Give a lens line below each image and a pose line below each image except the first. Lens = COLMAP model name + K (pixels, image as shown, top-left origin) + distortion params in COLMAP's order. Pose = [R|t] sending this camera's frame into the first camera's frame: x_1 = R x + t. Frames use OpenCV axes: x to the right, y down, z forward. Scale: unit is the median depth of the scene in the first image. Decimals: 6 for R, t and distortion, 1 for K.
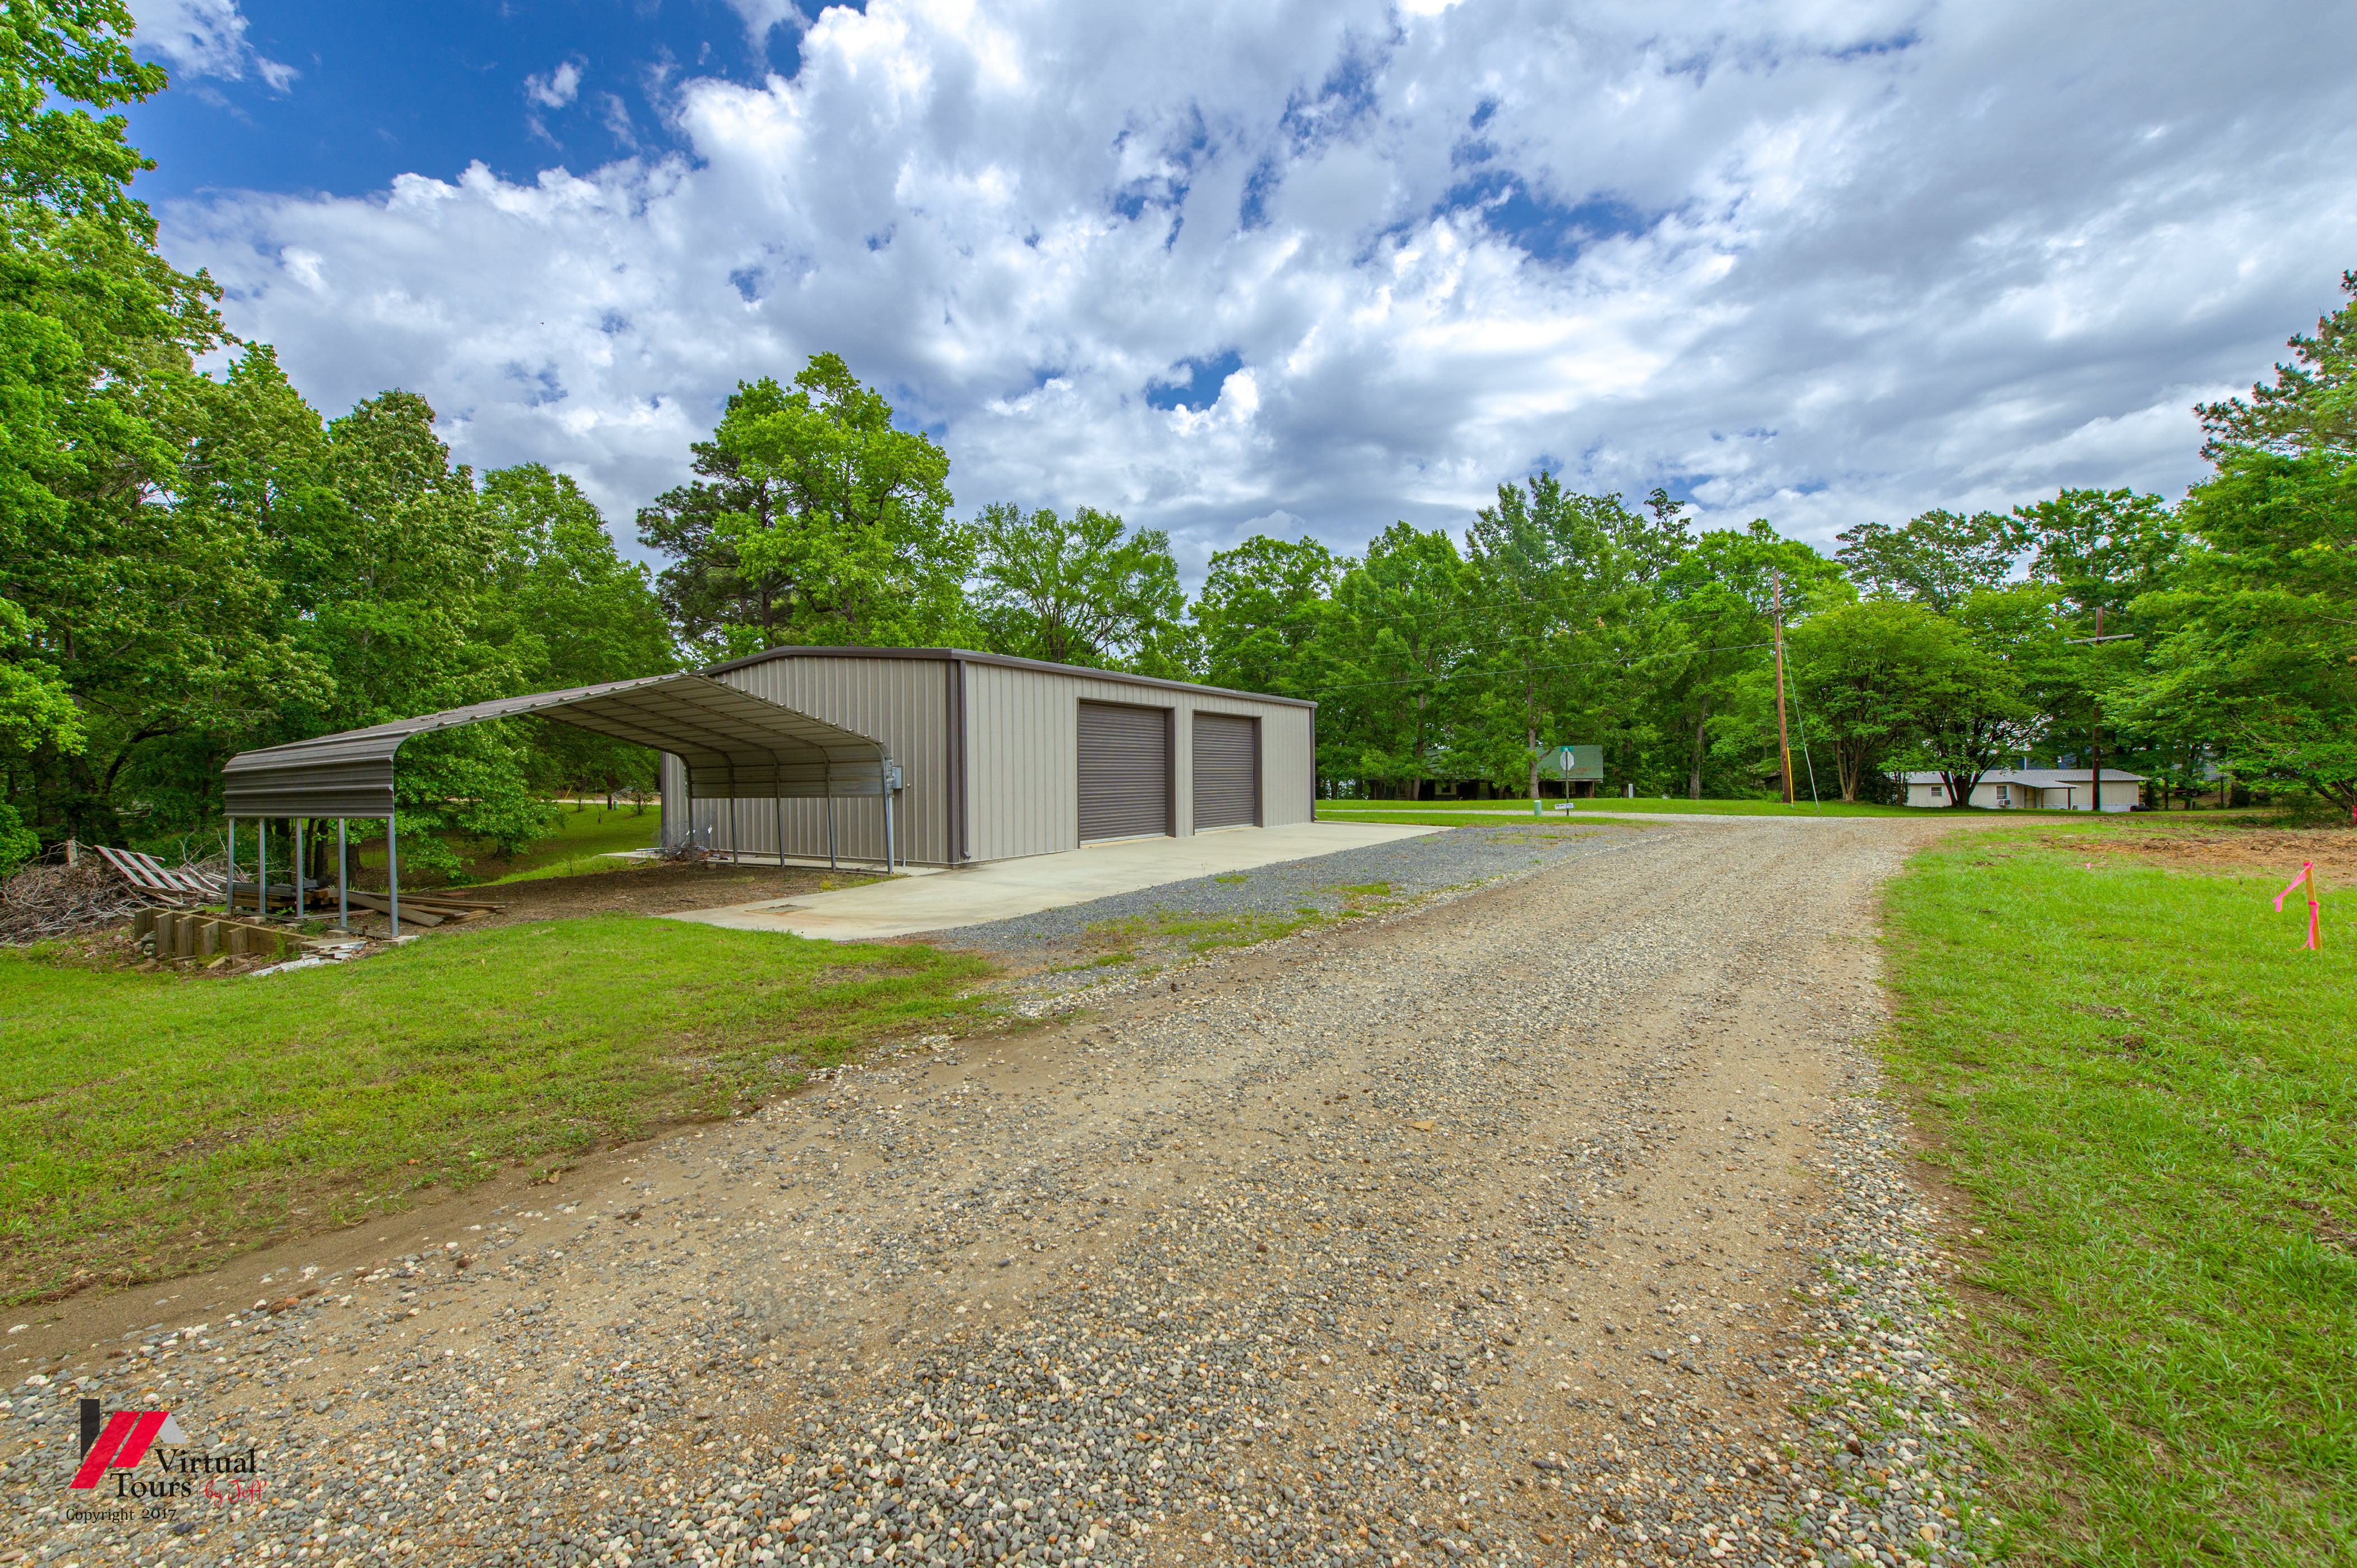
lens RADIAL K [[953.8, 0, 1177.9], [0, 953.8, 801.3], [0, 0, 1]] dist [0.008473, 0.001213]
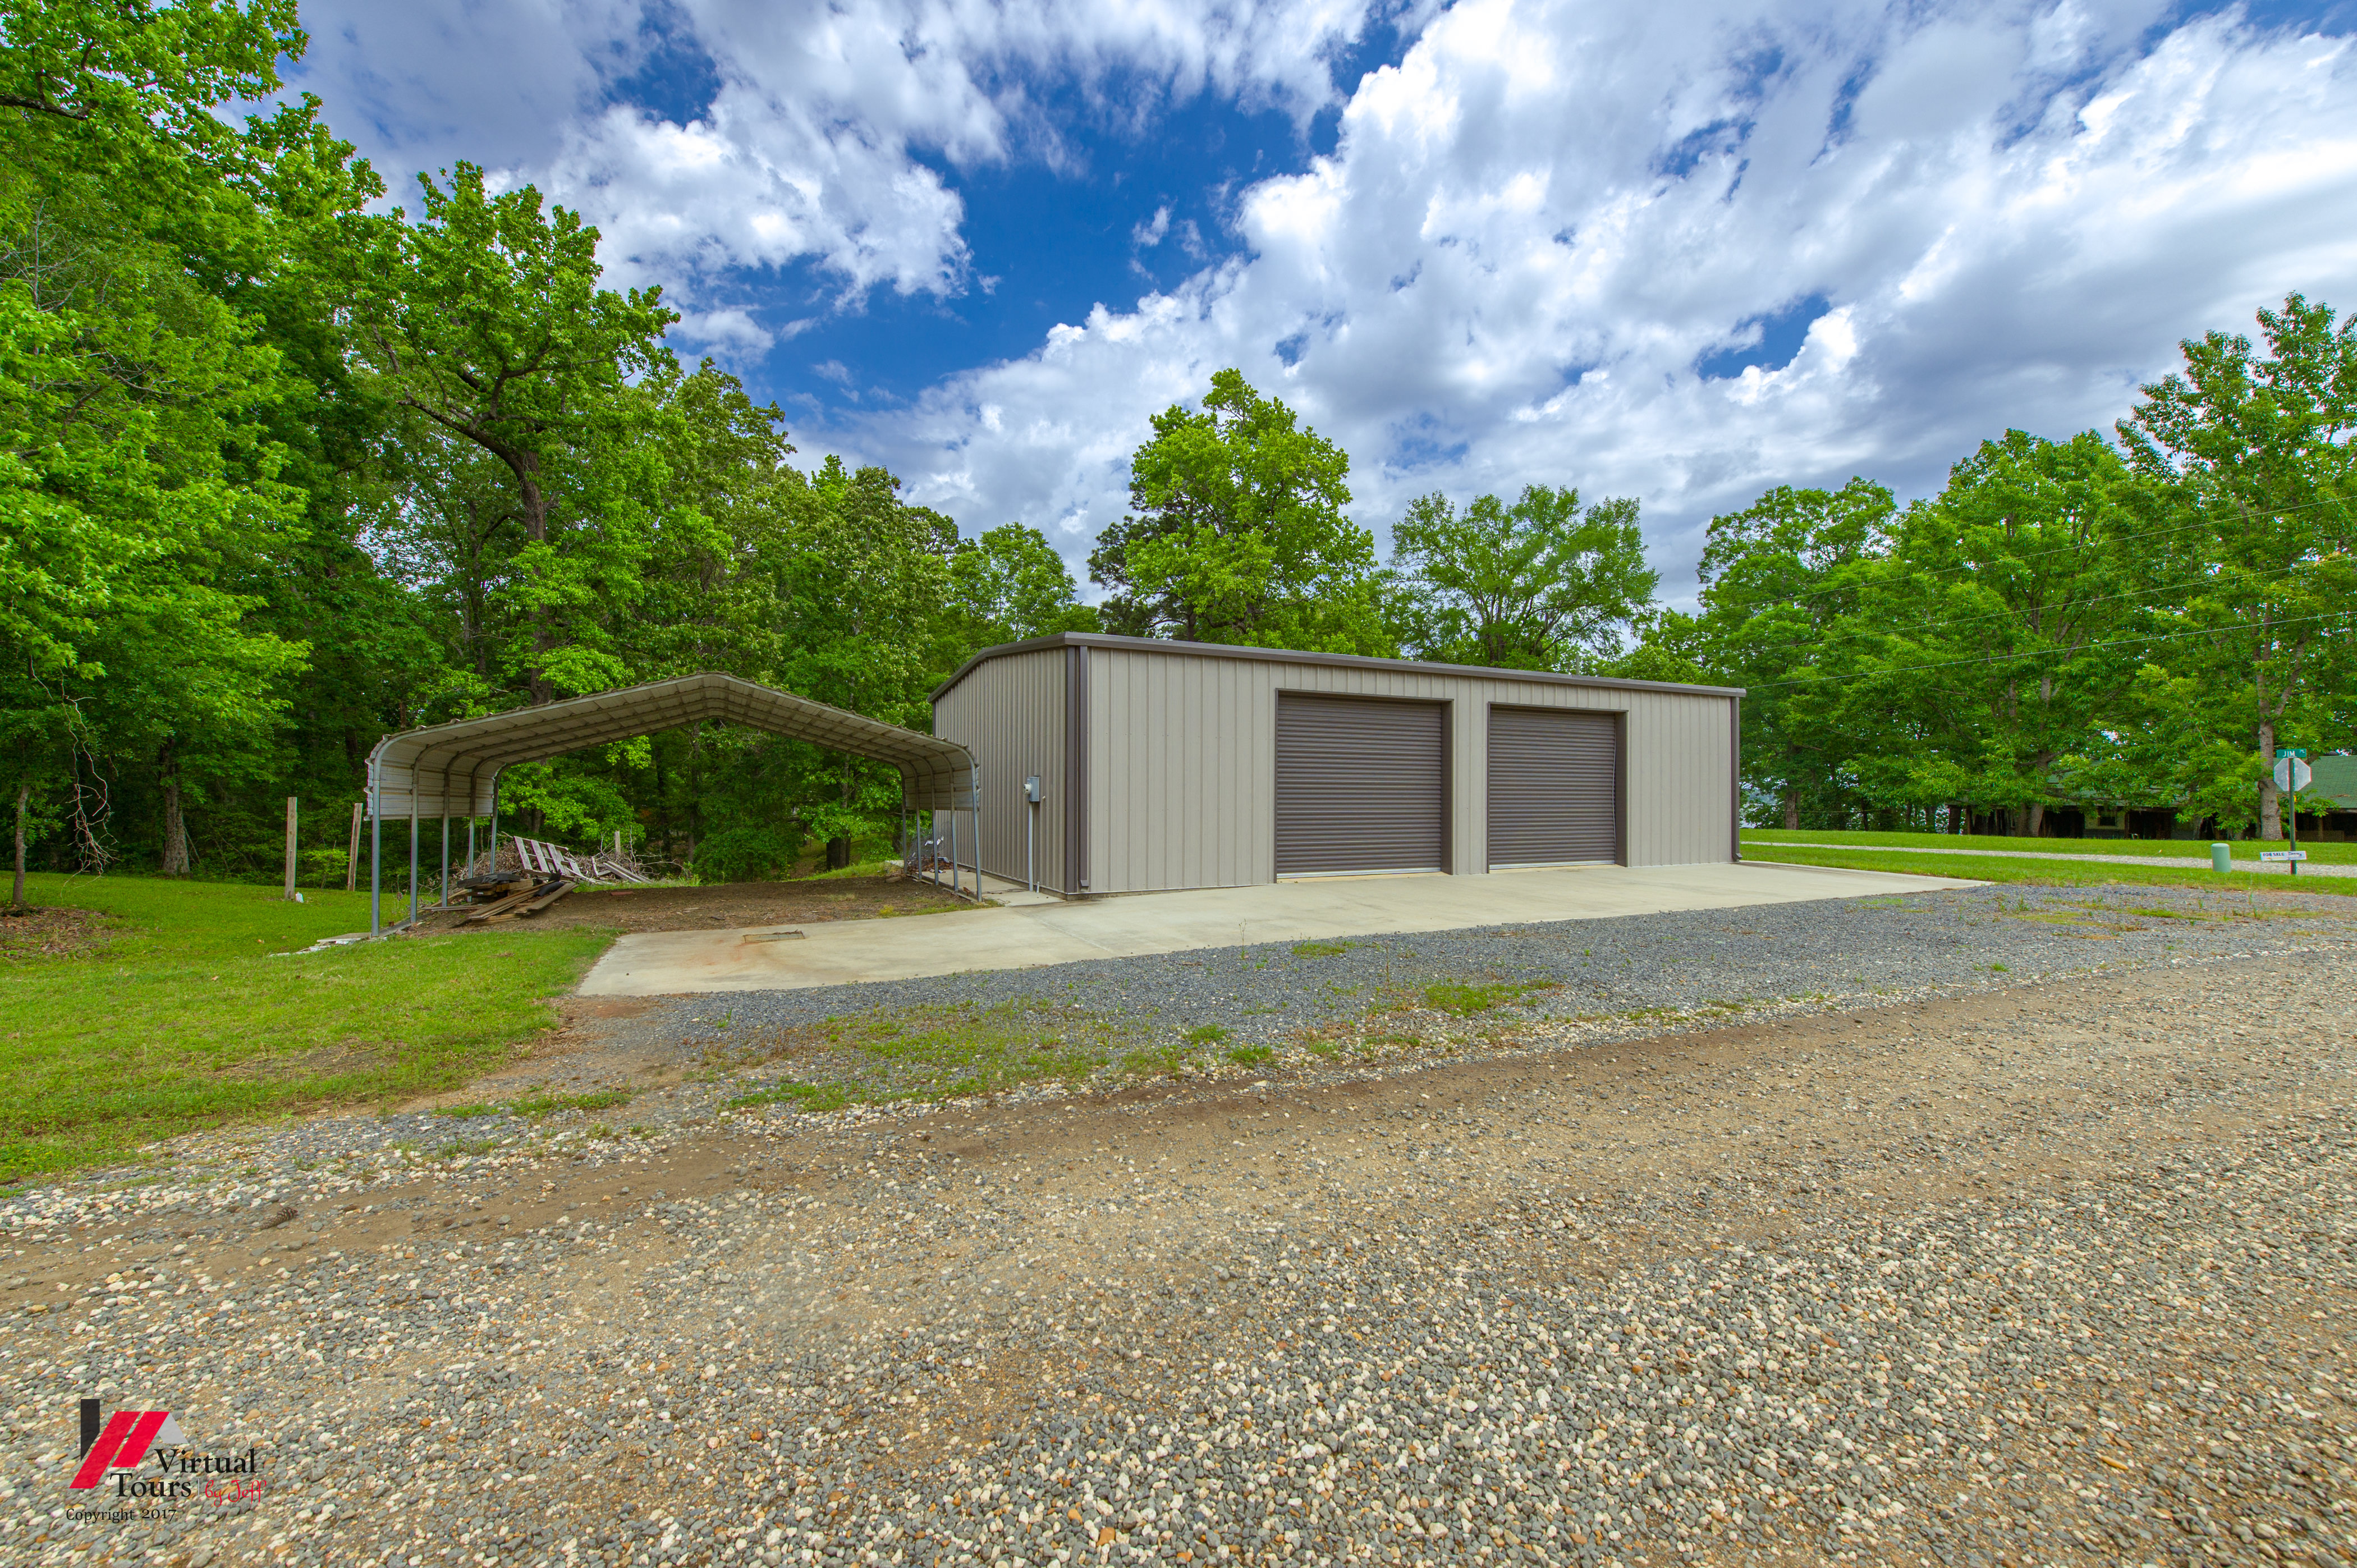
lens RADIAL K [[953.8, 0, 1174.6], [0, 953.8, 781.4], [0, 0, 1]] dist [0.008473, 0.001213]
pose [[0.859818, 0.003658, -0.510587, 0.136047], [-0.024434, 0.999124, -0.033988, -0.003055], [0.510015, 0.041699, 0.859154, 0.182965]]
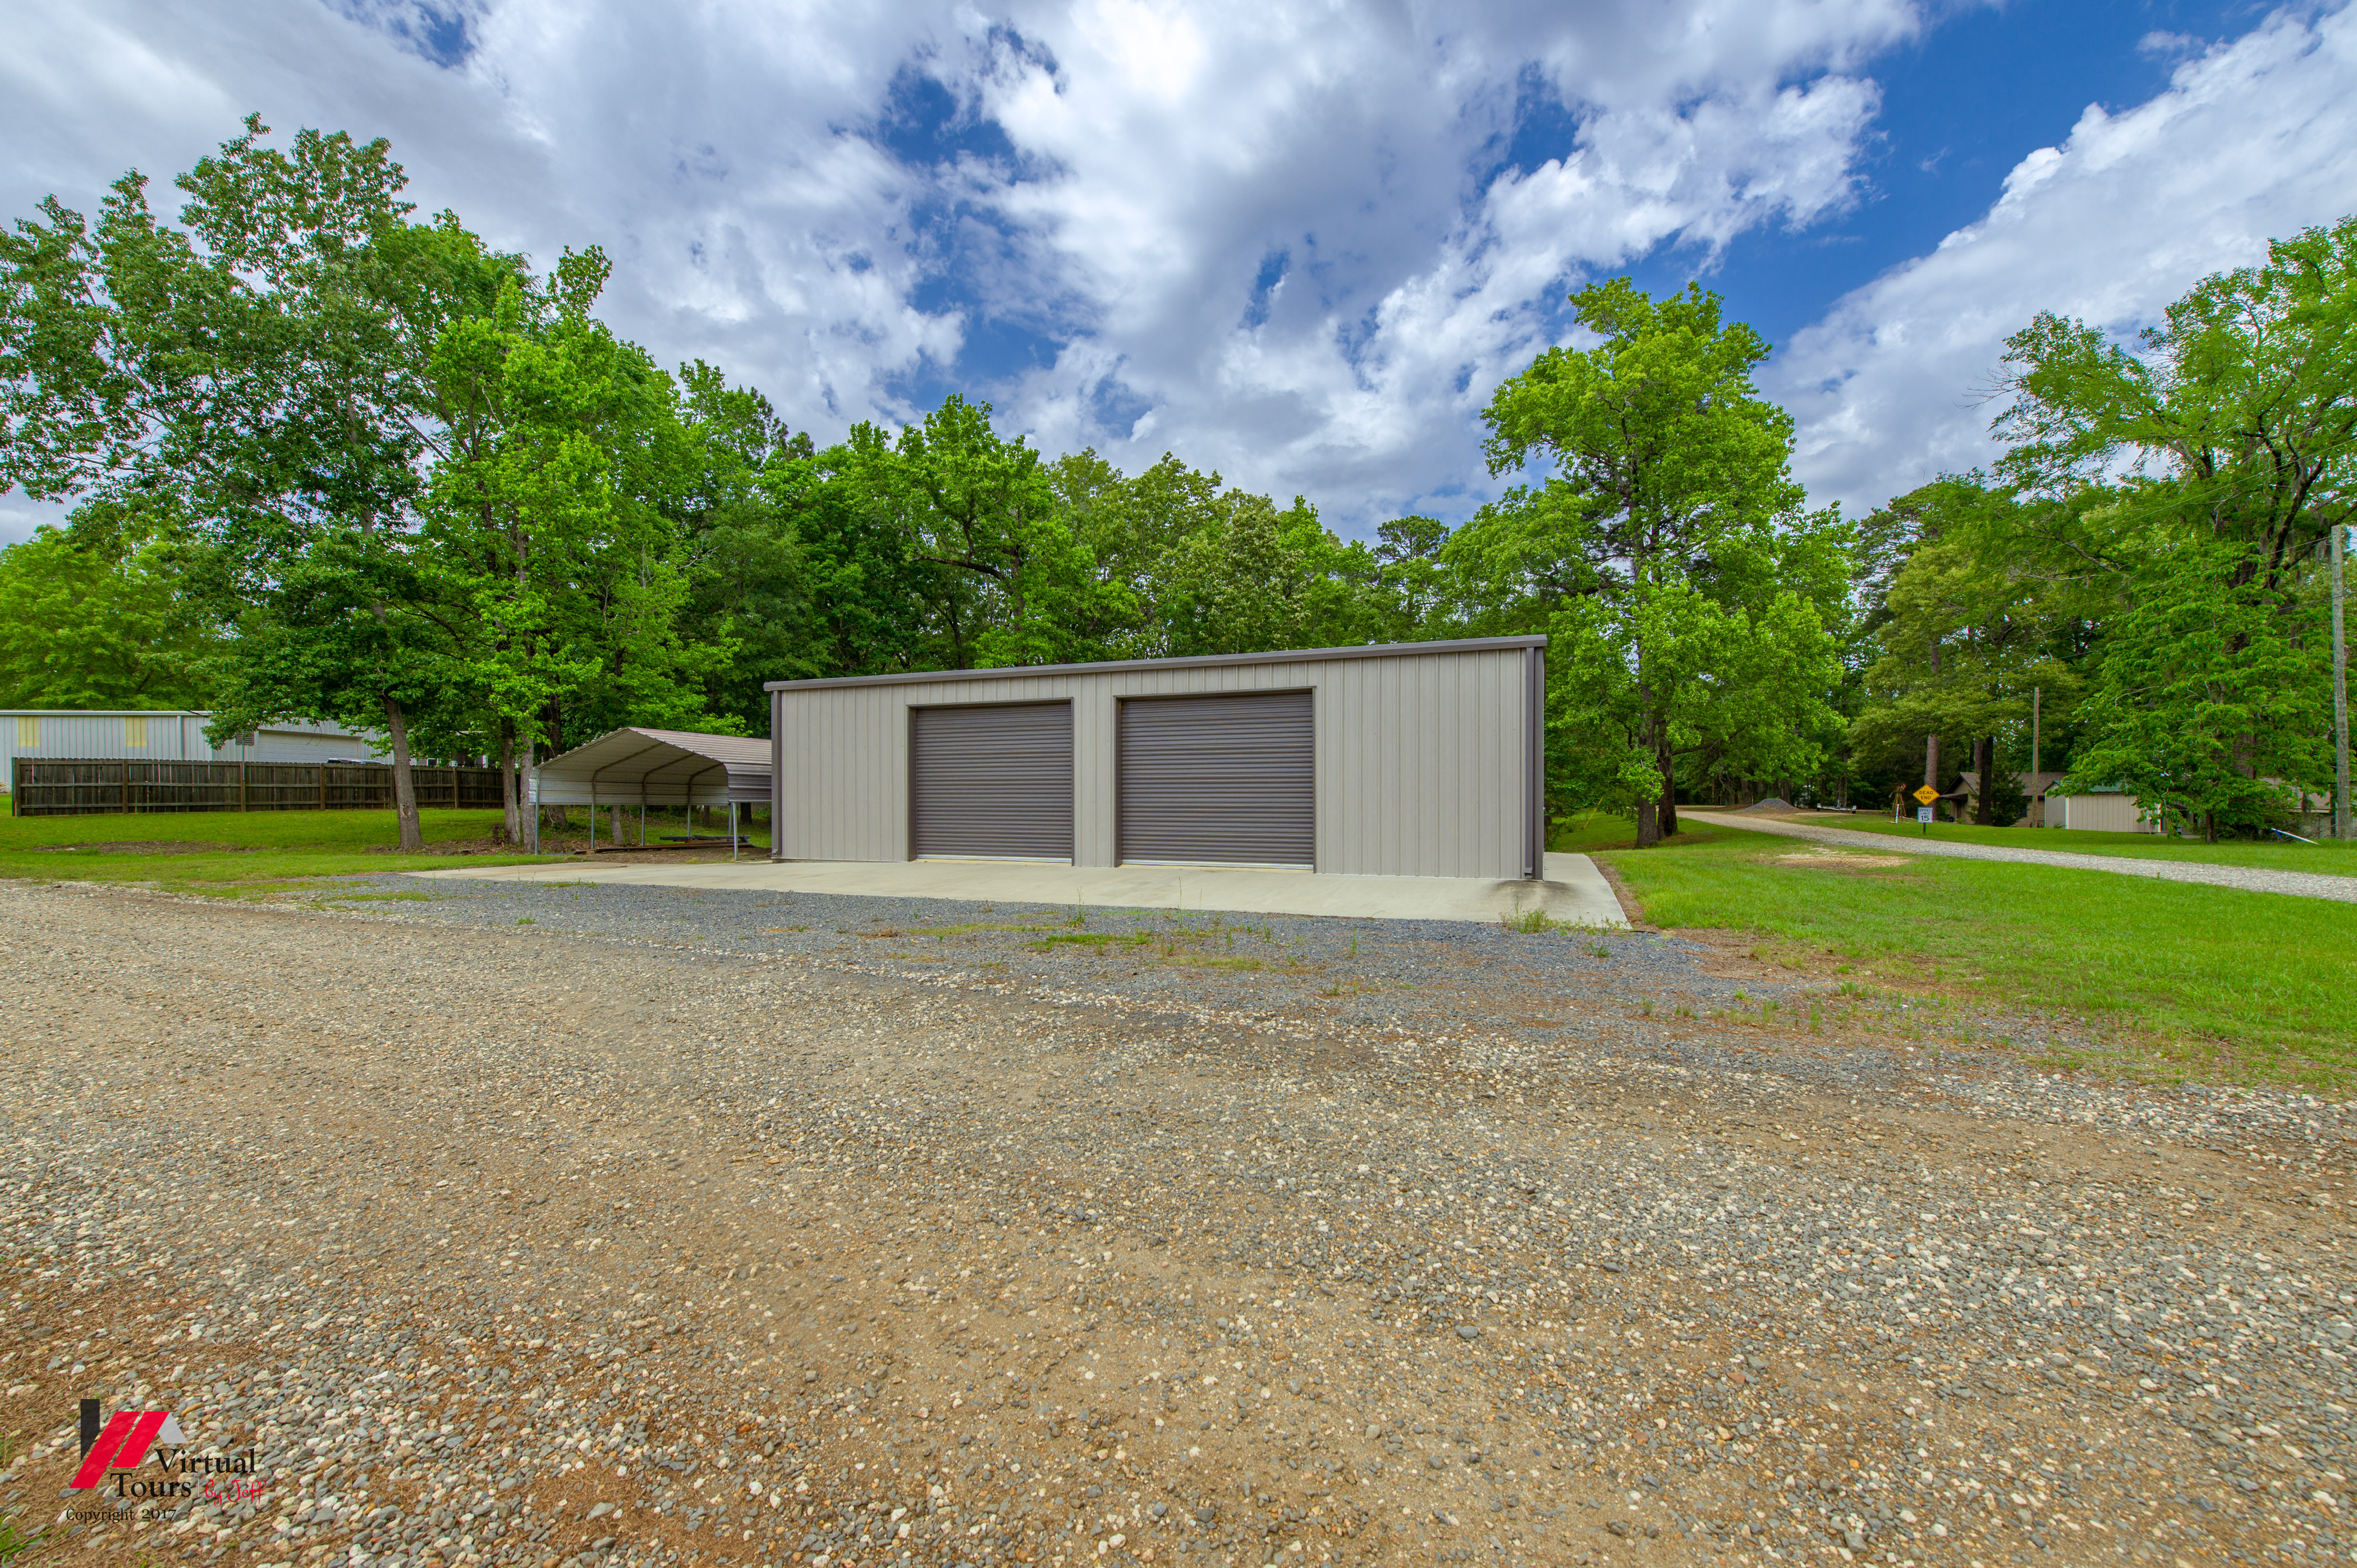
lens RADIAL K [[953.8, 0, 1181.6], [0, 953.8, 774.8], [0, 0, 1]] dist [0.008473, 0.001213]
pose [[0.171117, -0.015552, -0.985128, 0.556436], [-0.029660, 0.999341, -0.020928, -0.015782], [0.984804, 0.032800, 0.170543, 0.688815]]
